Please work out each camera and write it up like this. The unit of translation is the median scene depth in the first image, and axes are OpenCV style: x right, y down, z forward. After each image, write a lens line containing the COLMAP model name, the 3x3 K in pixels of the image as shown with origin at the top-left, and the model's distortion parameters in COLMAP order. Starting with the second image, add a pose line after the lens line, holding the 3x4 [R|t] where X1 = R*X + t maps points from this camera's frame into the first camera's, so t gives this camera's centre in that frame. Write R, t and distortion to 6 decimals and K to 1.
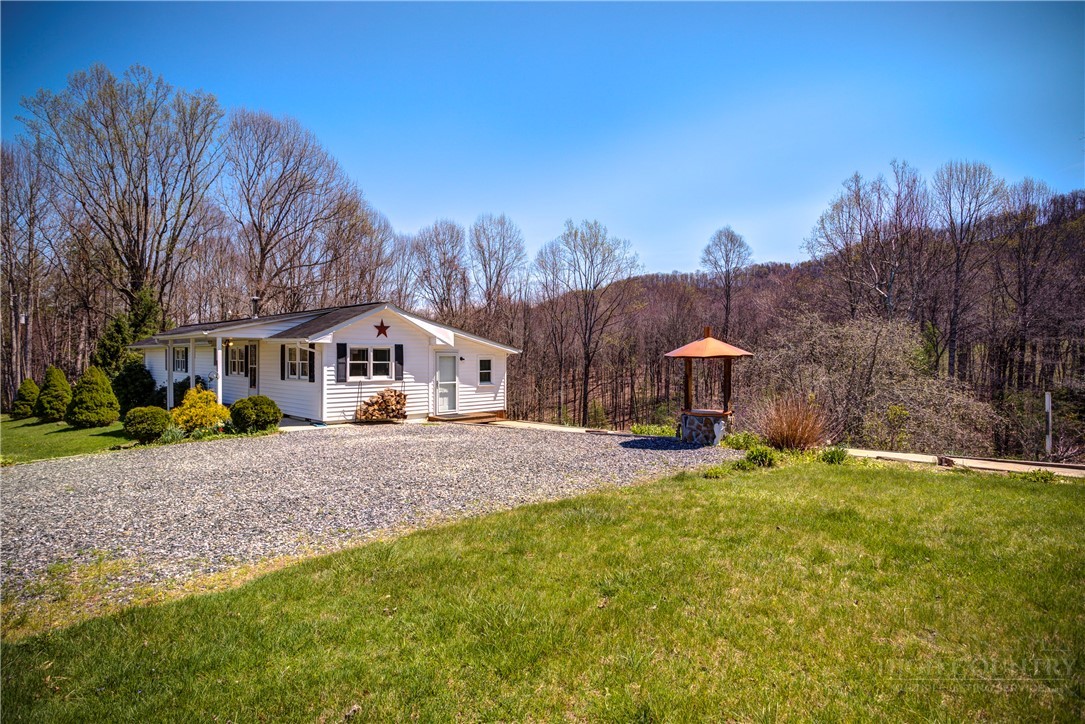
lens RADIAL K [[546.8, 0, 500.9], [0, 546.8, 362.6], [0, 0, 1]] dist [0.001899, 0.000125]
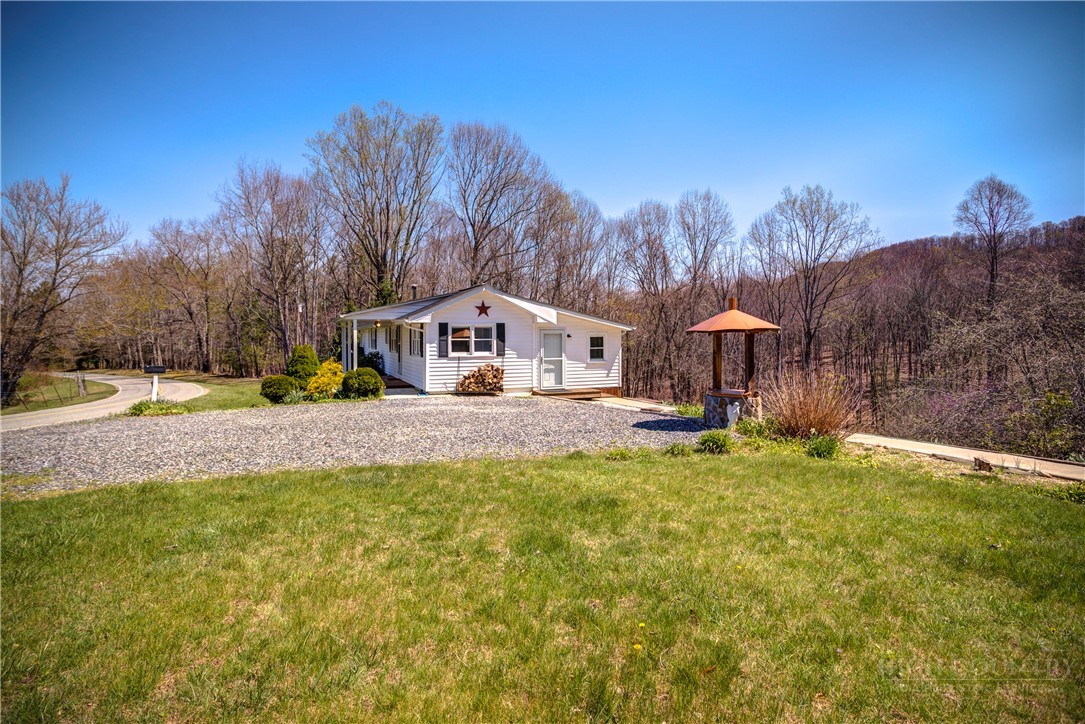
lens RADIAL K [[529.3, 0, 543.1], [0, 529.3, 339.2], [0, 0, 1]] dist [-0.001805, -0.000078]
pose [[0.936304, -0.004910, -0.351157, 0.247009], [0.003581, 0.999984, -0.004433, 0.003575], [0.351173, 0.002893, 0.936306, 0.045932]]
